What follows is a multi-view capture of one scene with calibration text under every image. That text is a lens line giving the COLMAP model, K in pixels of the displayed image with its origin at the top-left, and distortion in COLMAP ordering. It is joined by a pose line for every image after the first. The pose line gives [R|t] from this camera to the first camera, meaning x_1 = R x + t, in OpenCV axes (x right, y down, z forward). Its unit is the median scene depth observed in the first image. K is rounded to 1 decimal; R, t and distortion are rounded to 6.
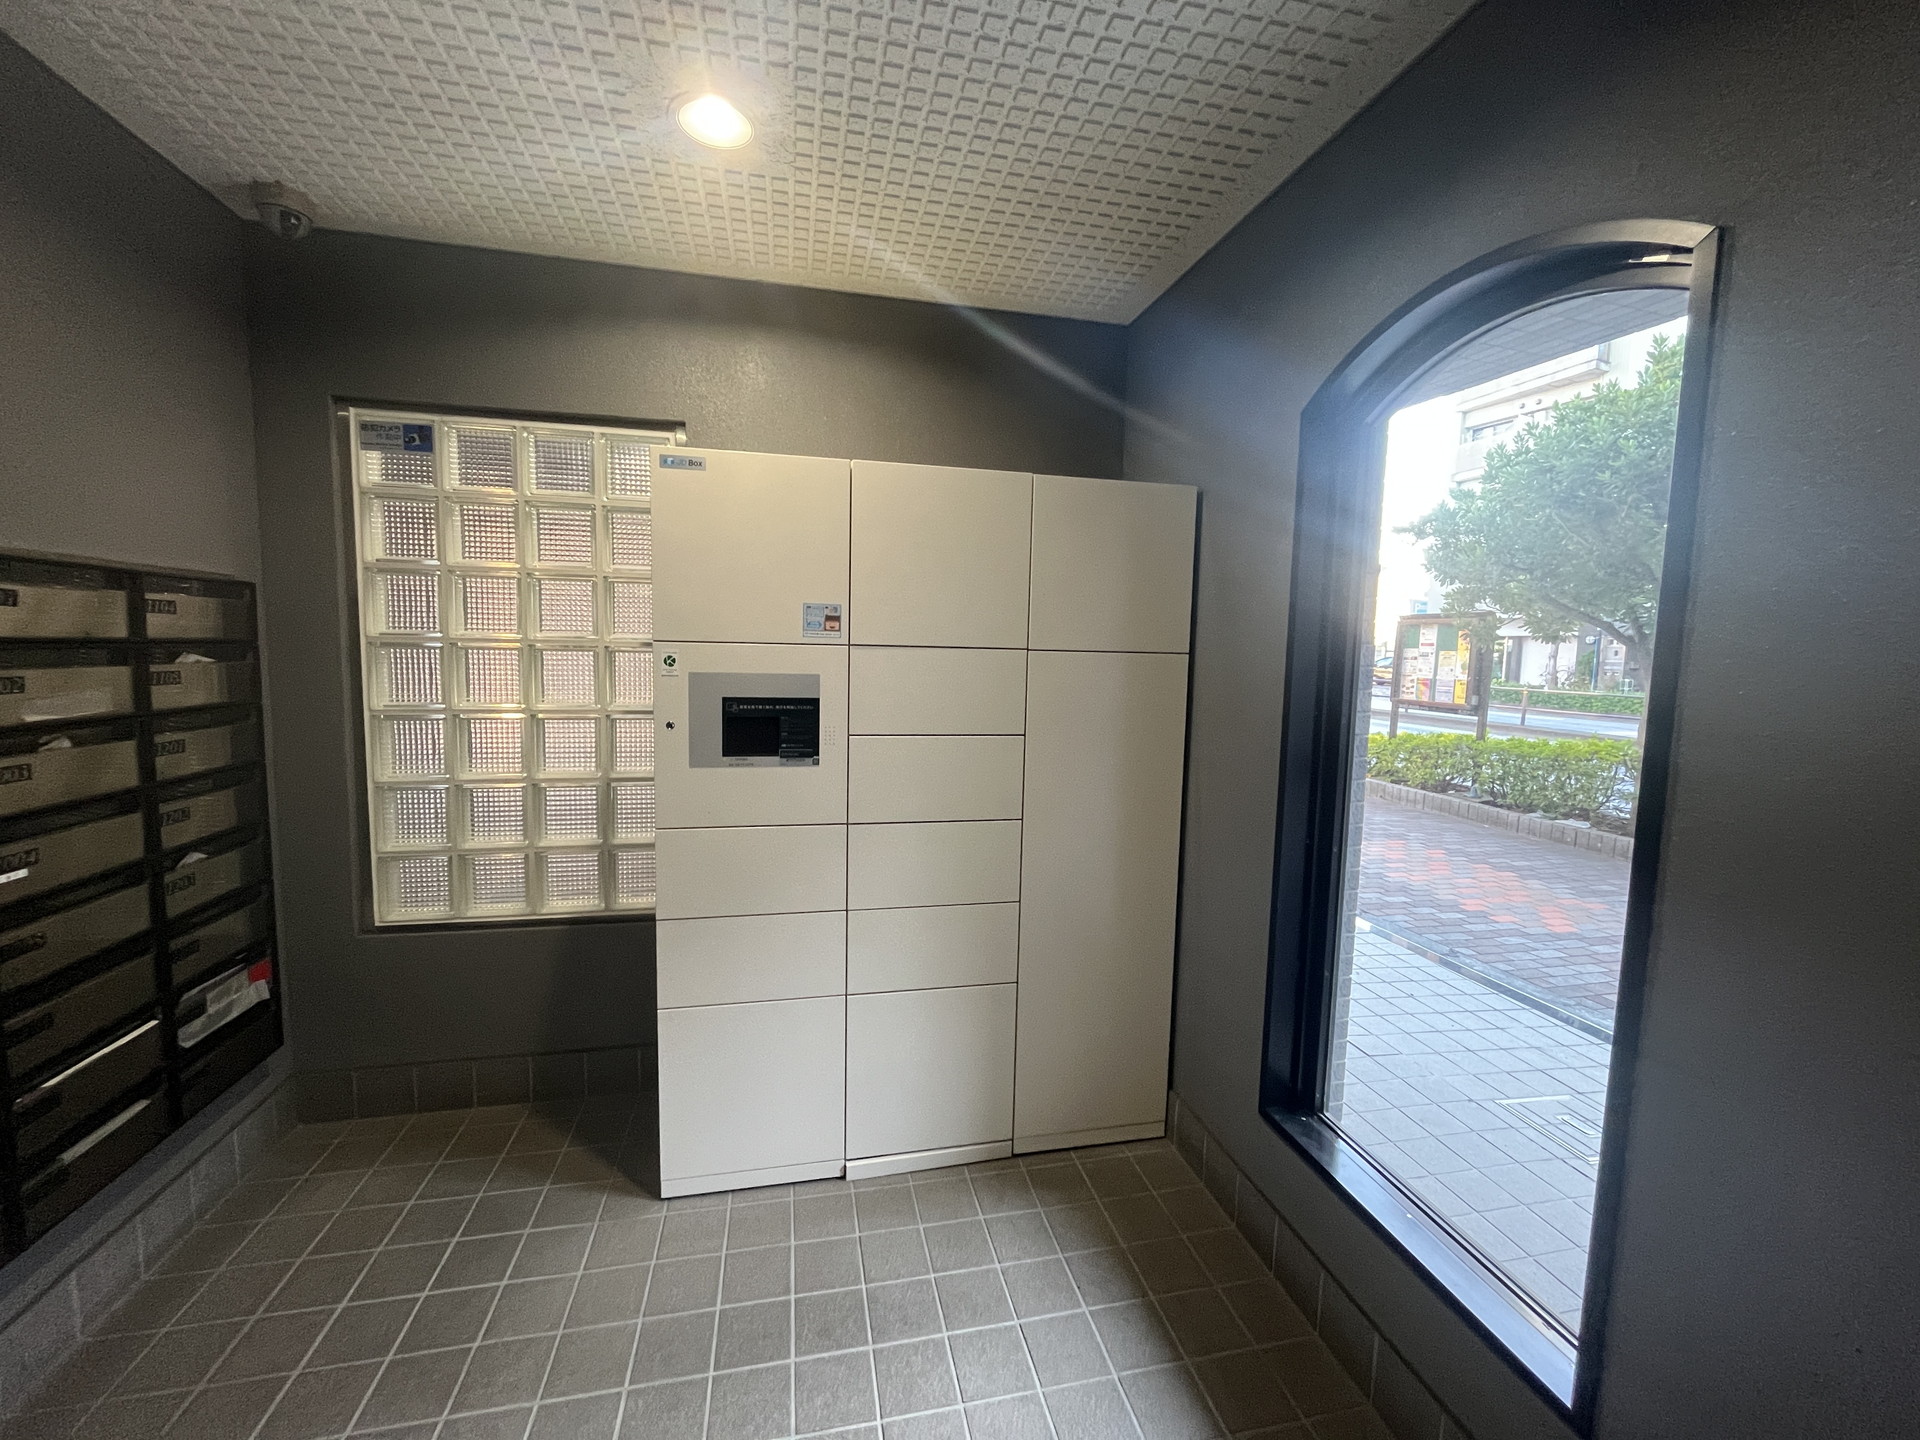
lens RADIAL K [[787.8, 0, 951.2], [0, 787.8, 727.8], [0, 0, 1]] dist [0.002840, 0.000098]
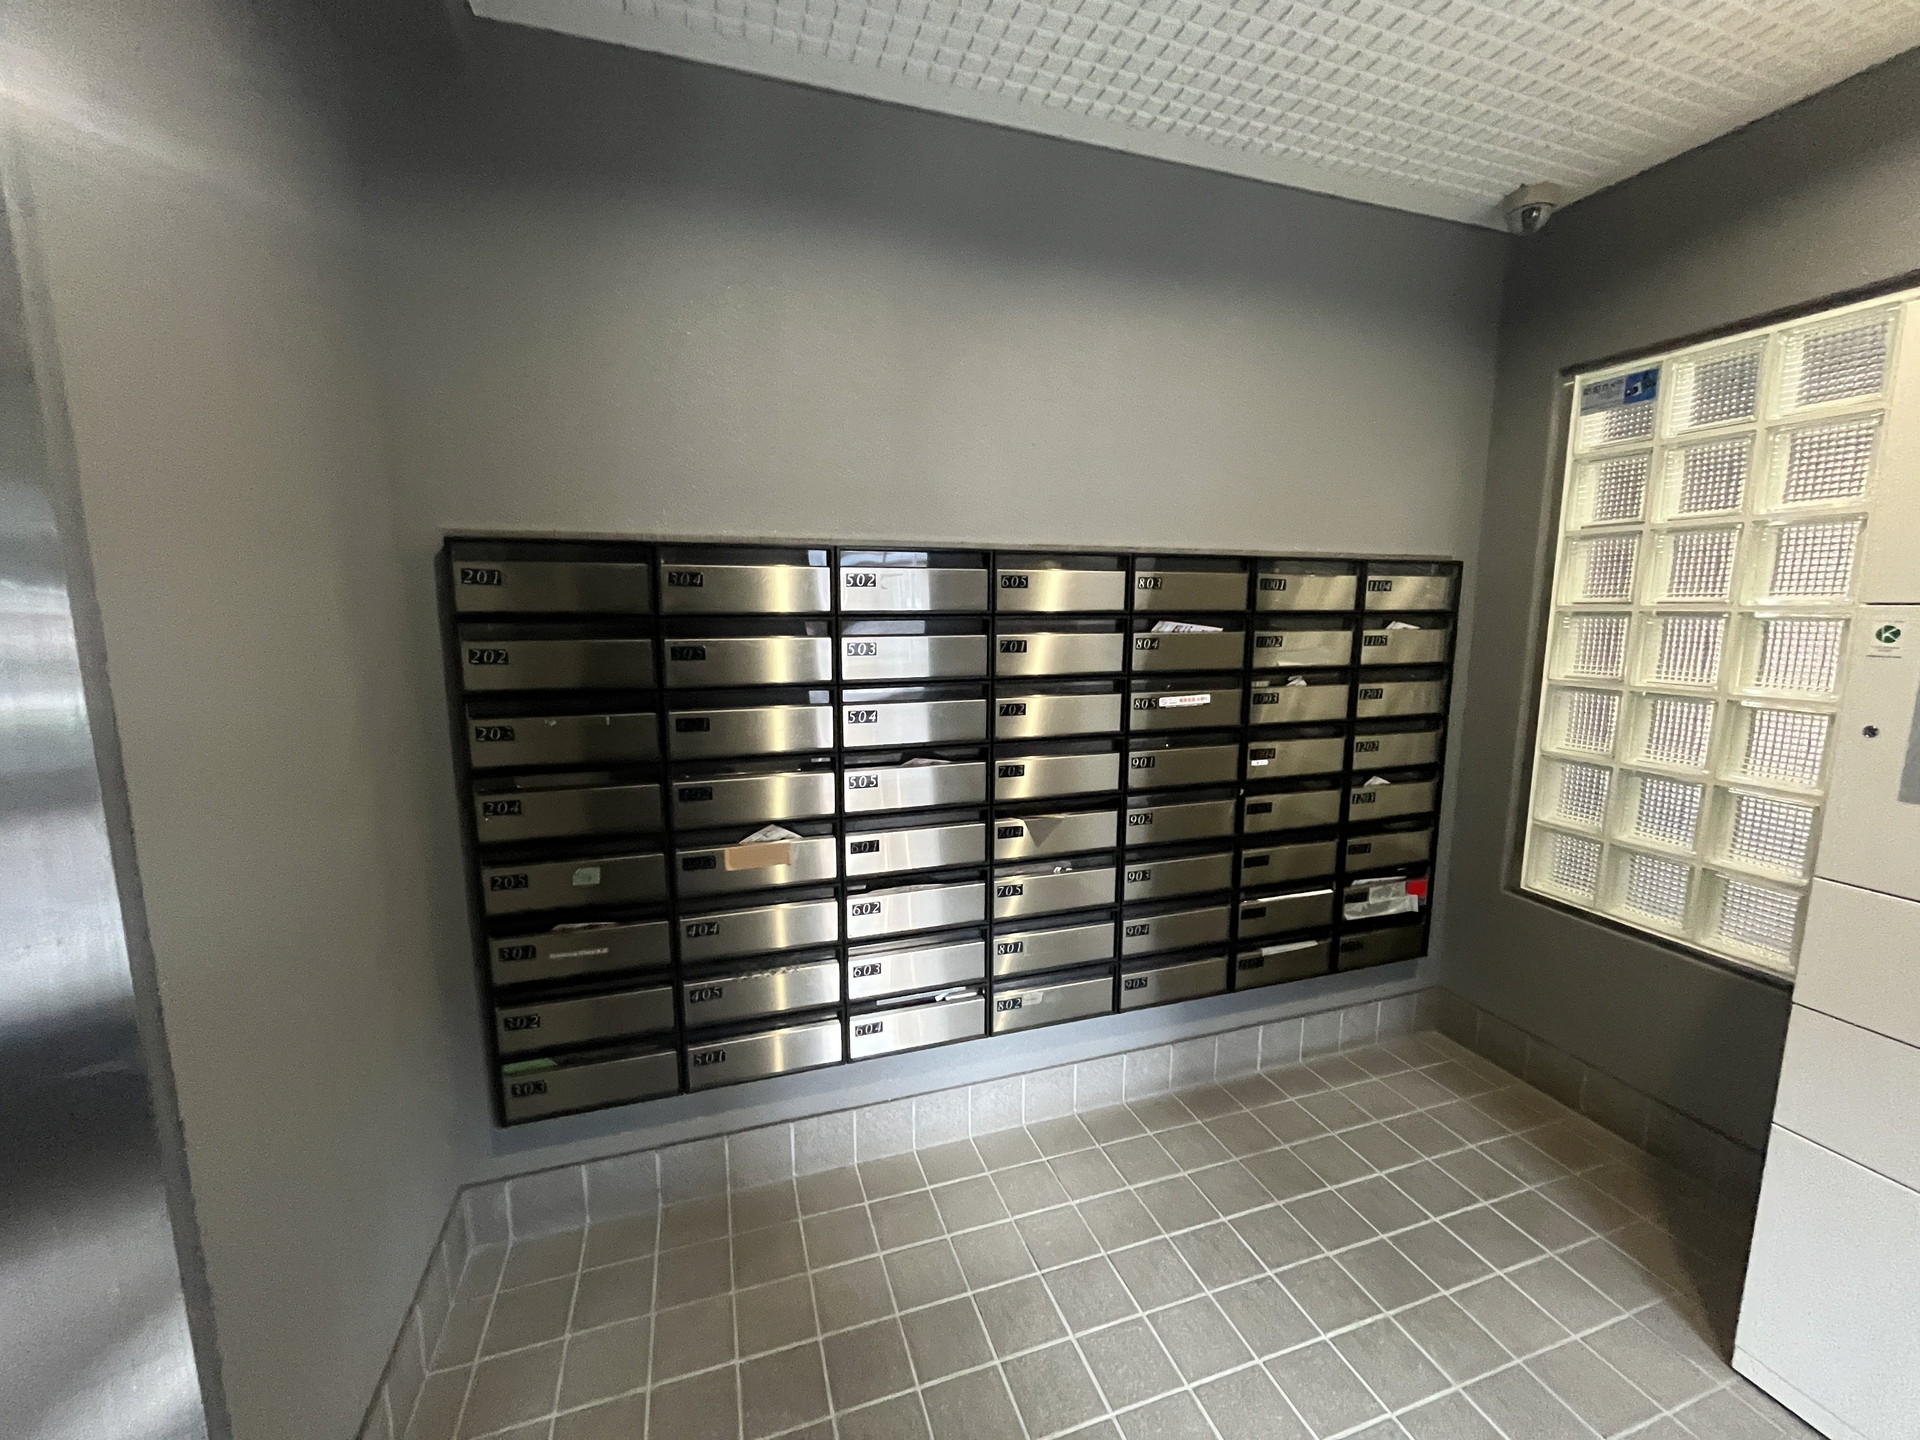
lens RADIAL K [[787.8, 0, 960.5], [0, 787.8, 725.4], [0, 0, 1]] dist [0.002840, 0.000098]
pose [[0.110284, 0.131665, -0.985140, 0.213970], [-0.100726, 0.987564, 0.120713, -0.011283], [0.988783, 0.085917, 0.122175, 0.158769]]
